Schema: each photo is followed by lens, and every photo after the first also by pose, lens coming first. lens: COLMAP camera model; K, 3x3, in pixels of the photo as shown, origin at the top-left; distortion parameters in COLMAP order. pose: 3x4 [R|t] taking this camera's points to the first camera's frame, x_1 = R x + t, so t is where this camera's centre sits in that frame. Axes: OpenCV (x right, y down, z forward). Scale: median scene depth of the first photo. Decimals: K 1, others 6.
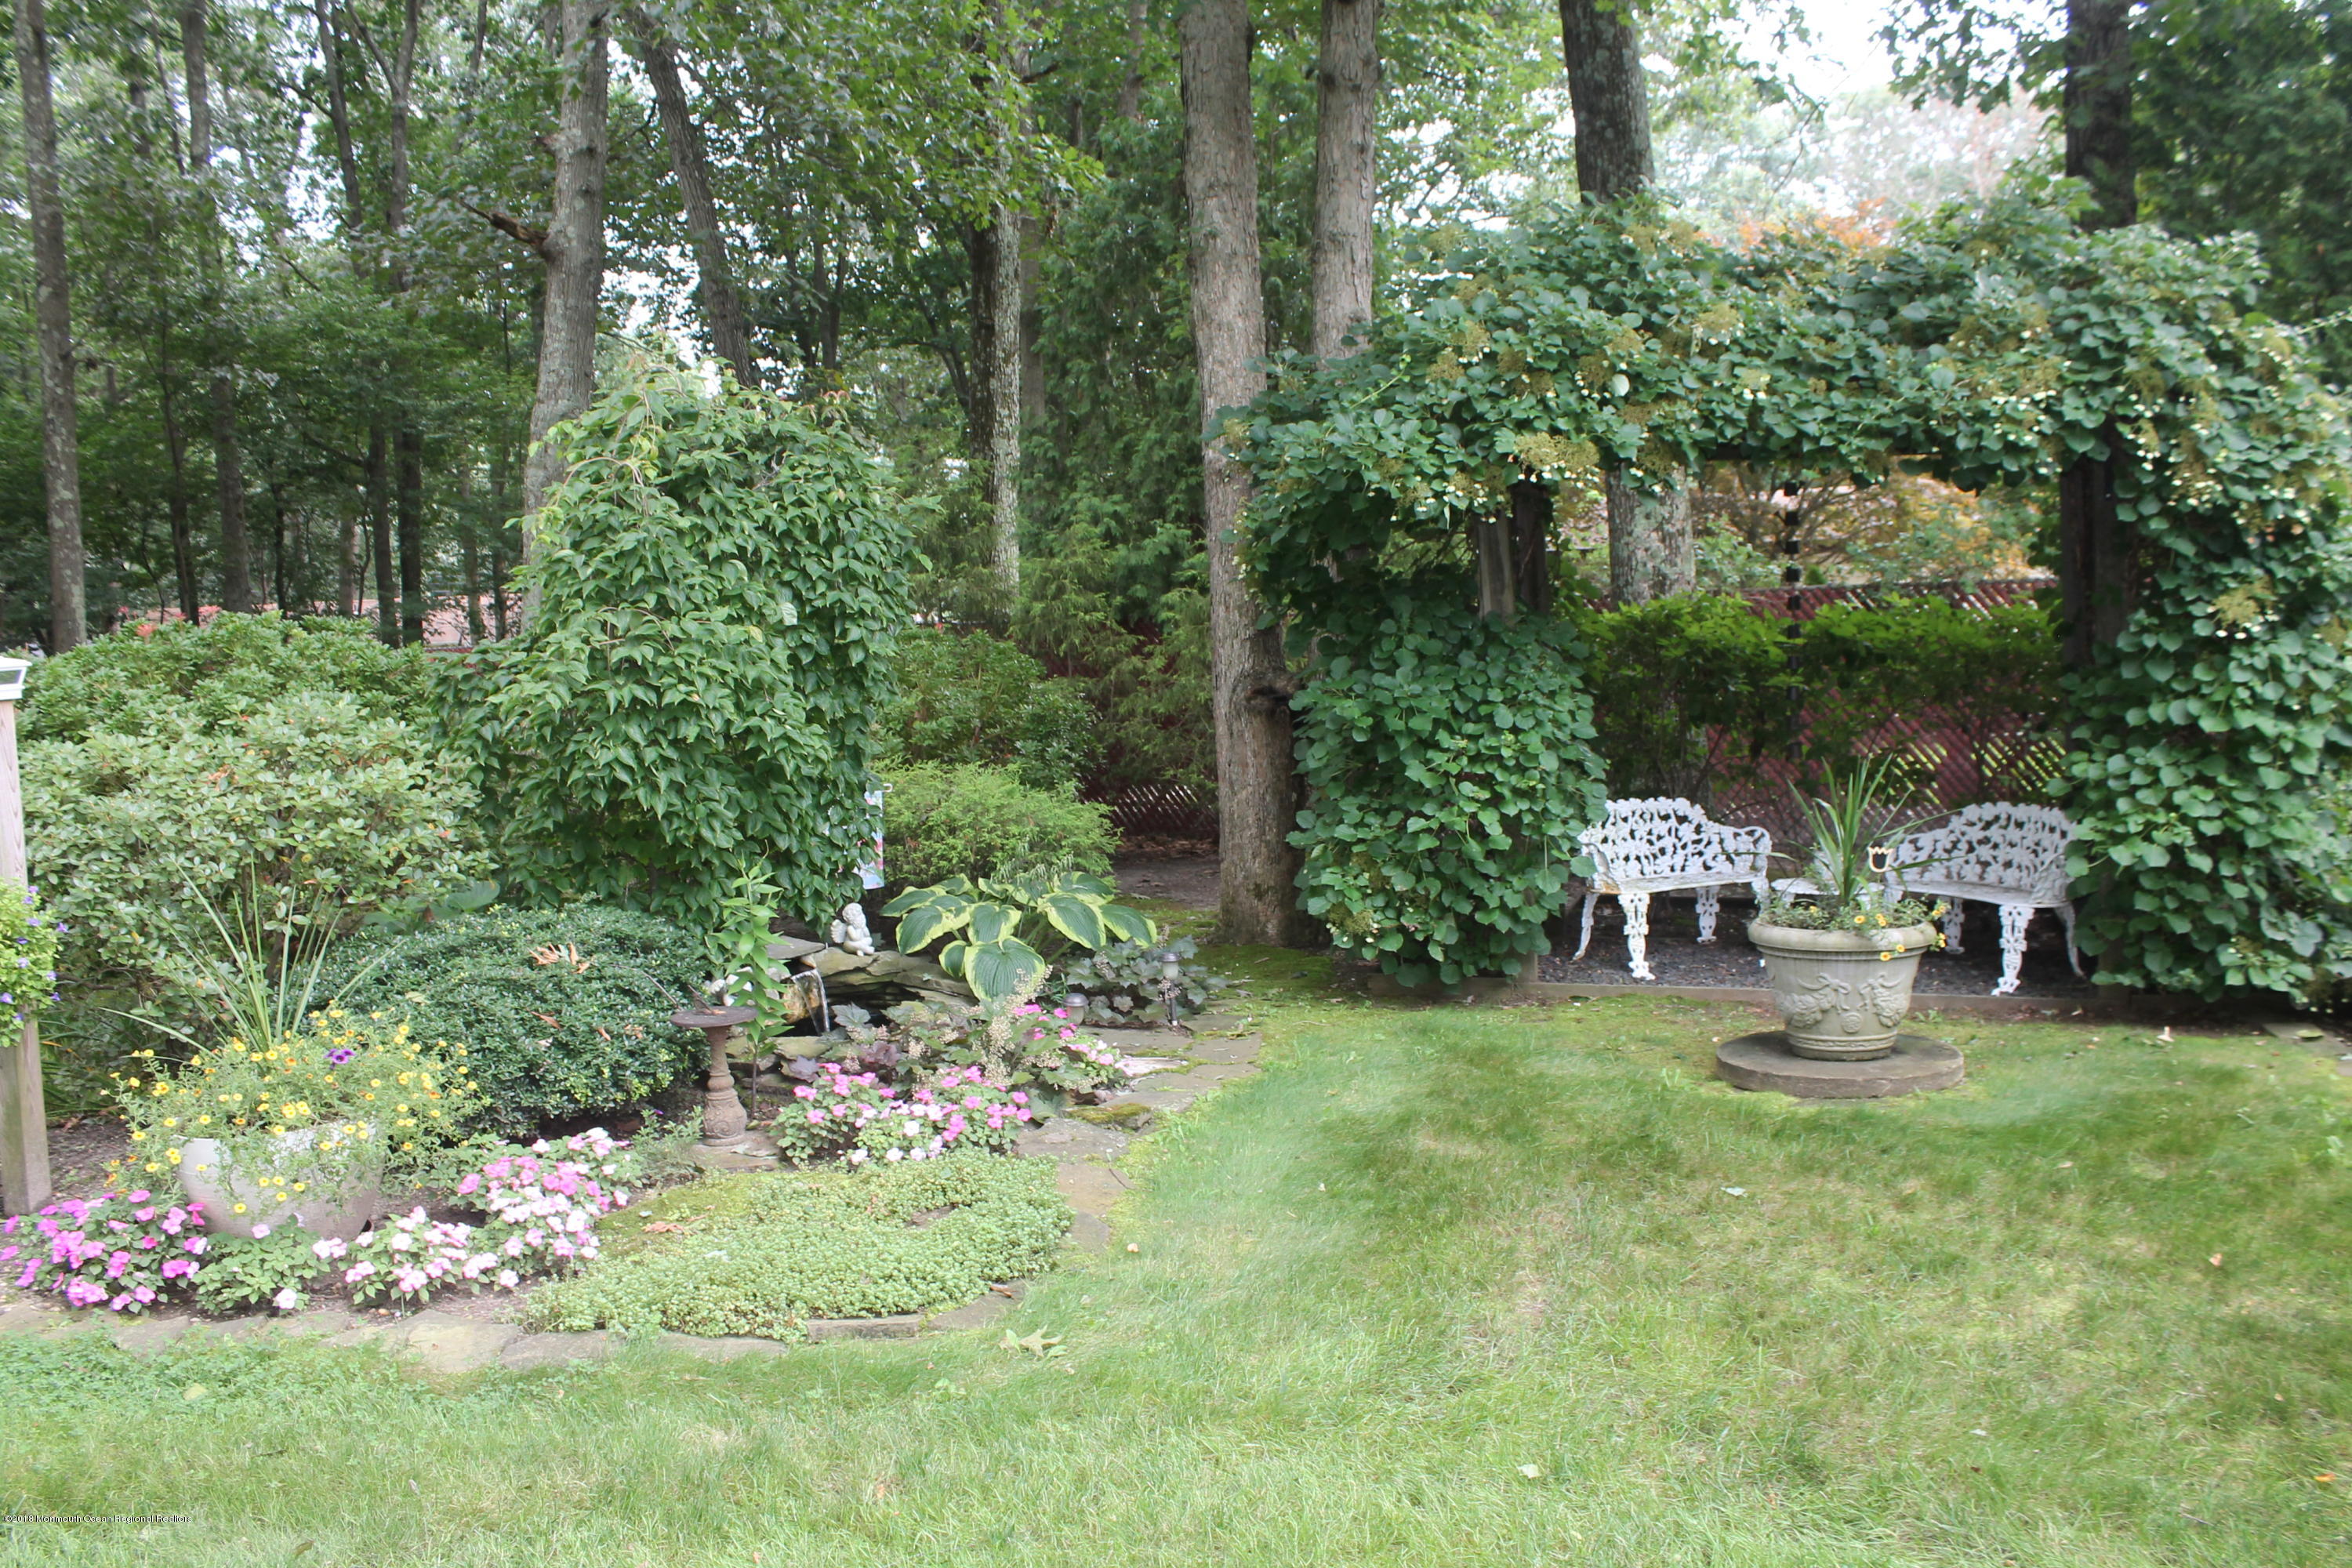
lens RADIAL K [[1967.3, 0, 1169.0], [0, 1967.3, 799.9], [0, 0, 1]] dist [-0.163373, 0.141841]
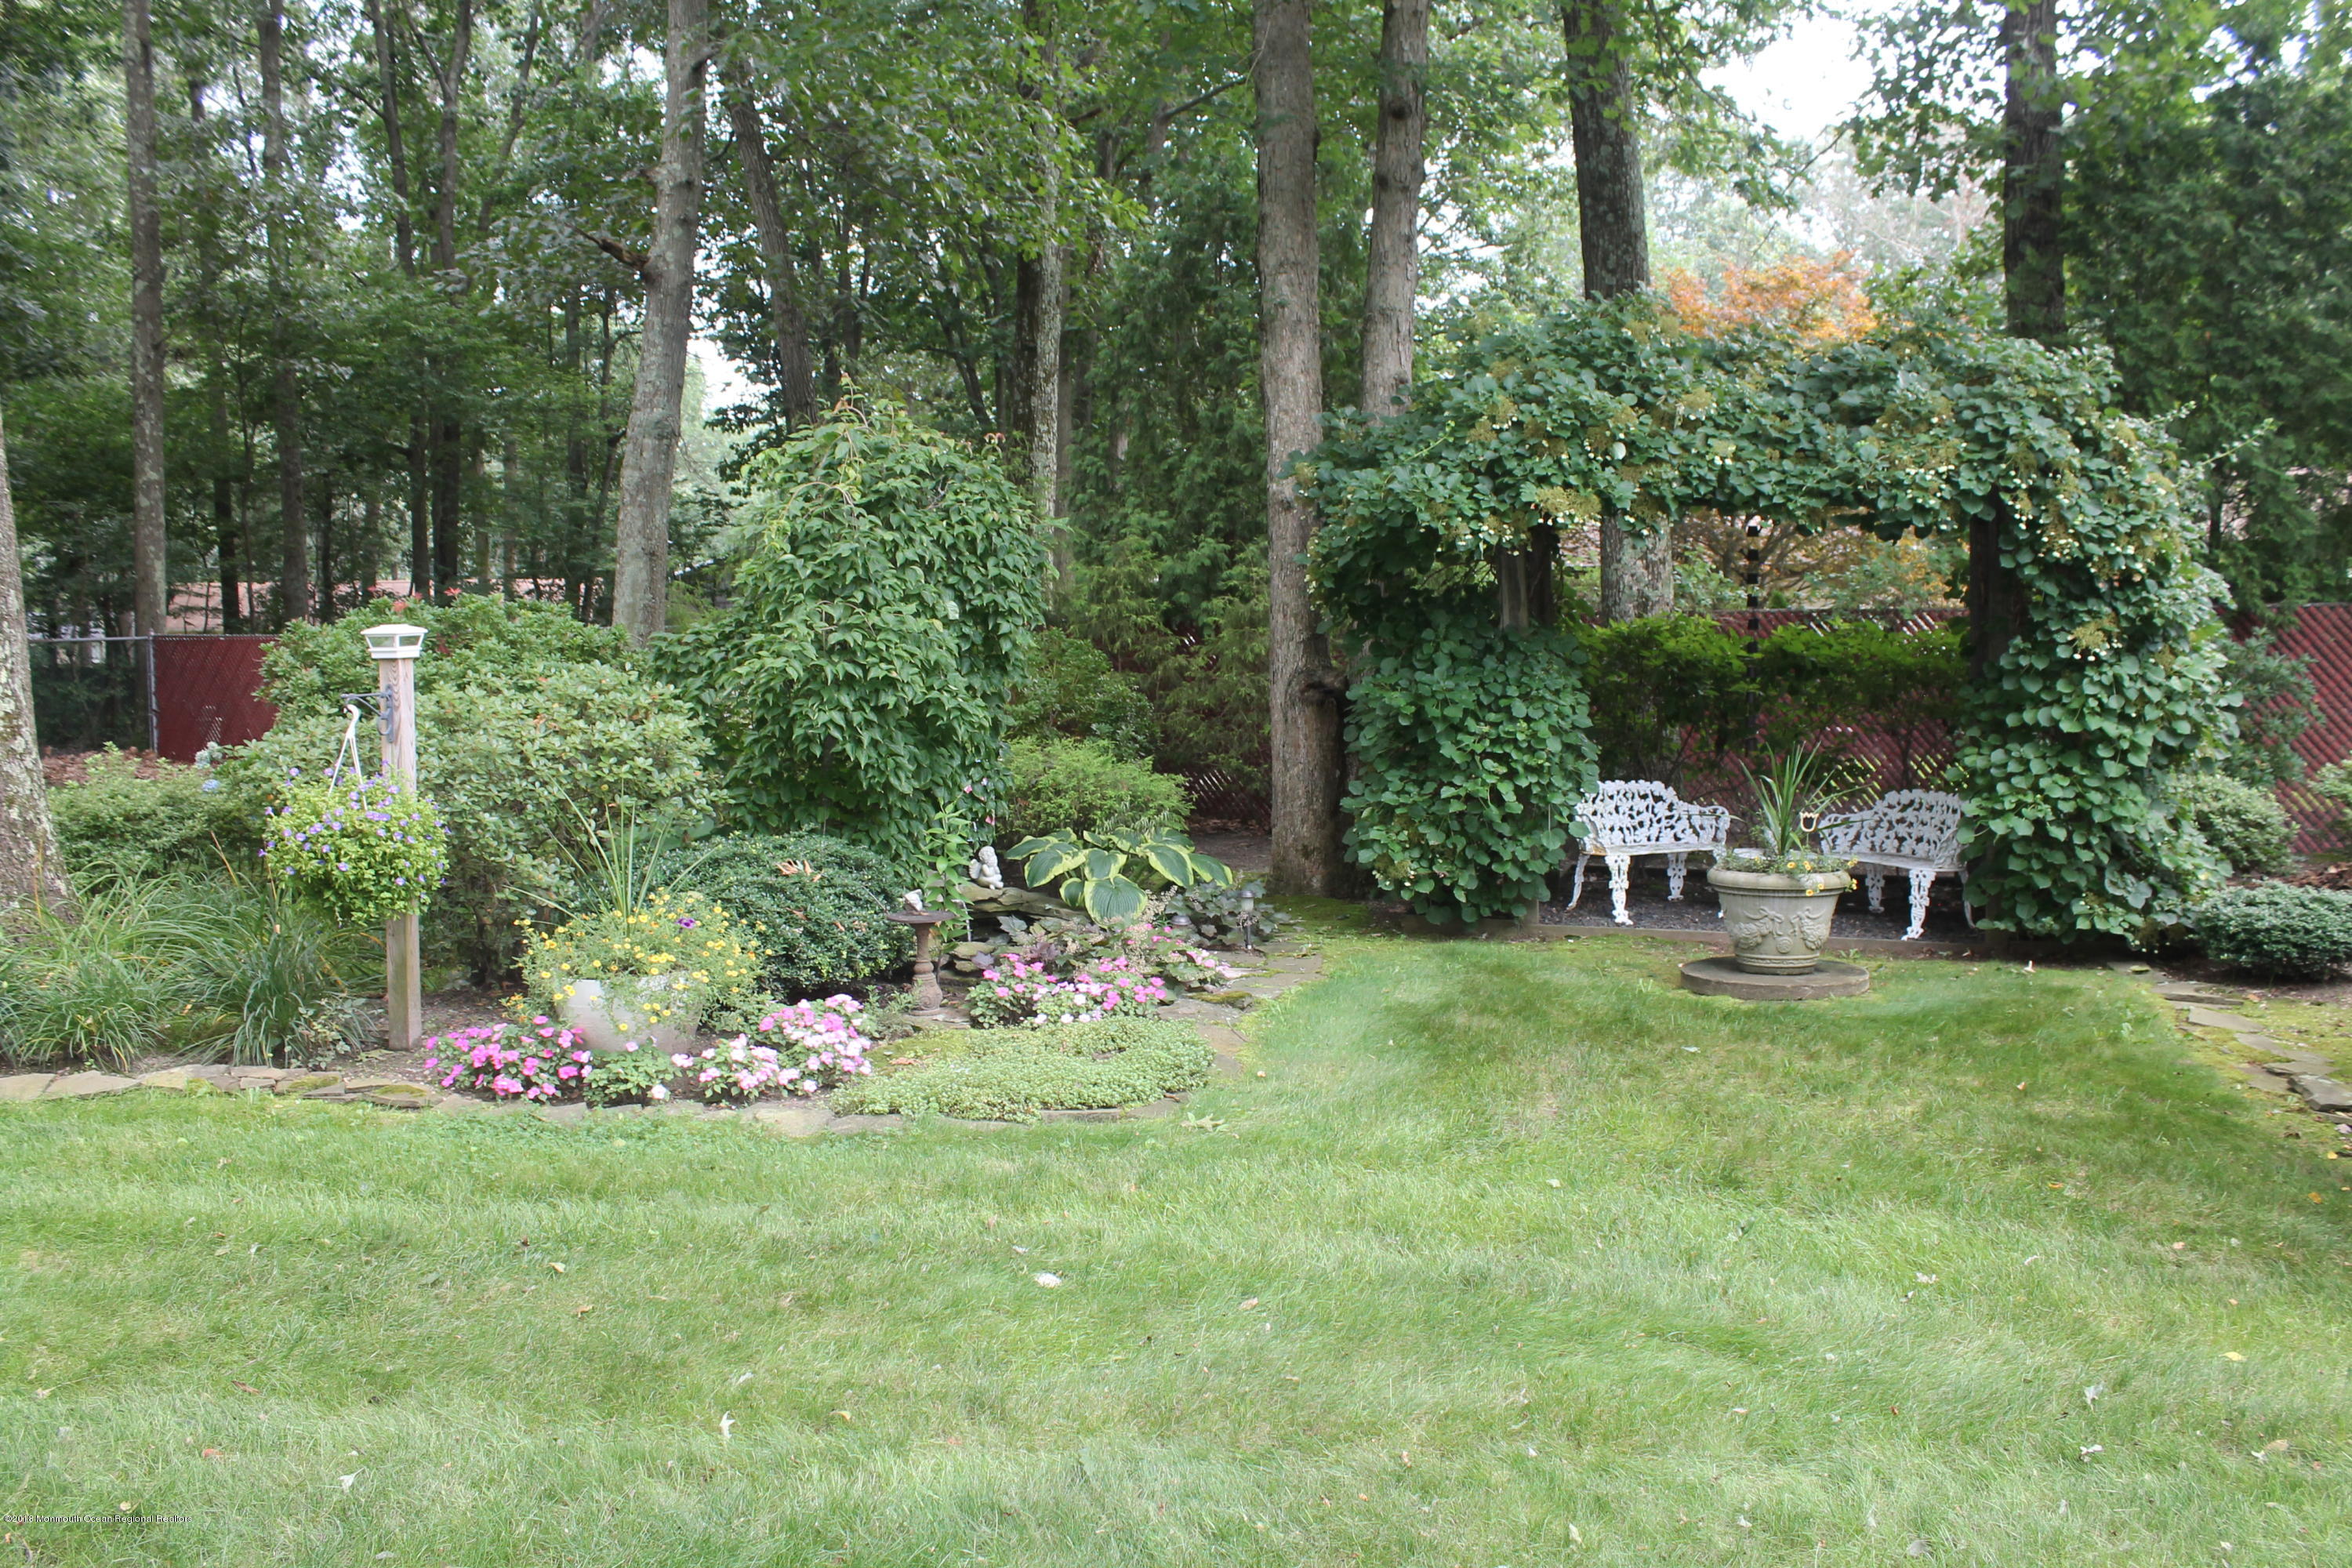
lens RADIAL K [[1979.6, 0, 1168.7], [0, 1979.6, 781.7], [0, 0, 1]] dist [-0.168844, 0.148356]
pose [[0.999554, 0.026468, 0.013811, -0.076187], [-0.026303, 0.999582, -0.011962, 0.027888], [-0.014122, 0.011594, 0.999833, -0.283780]]
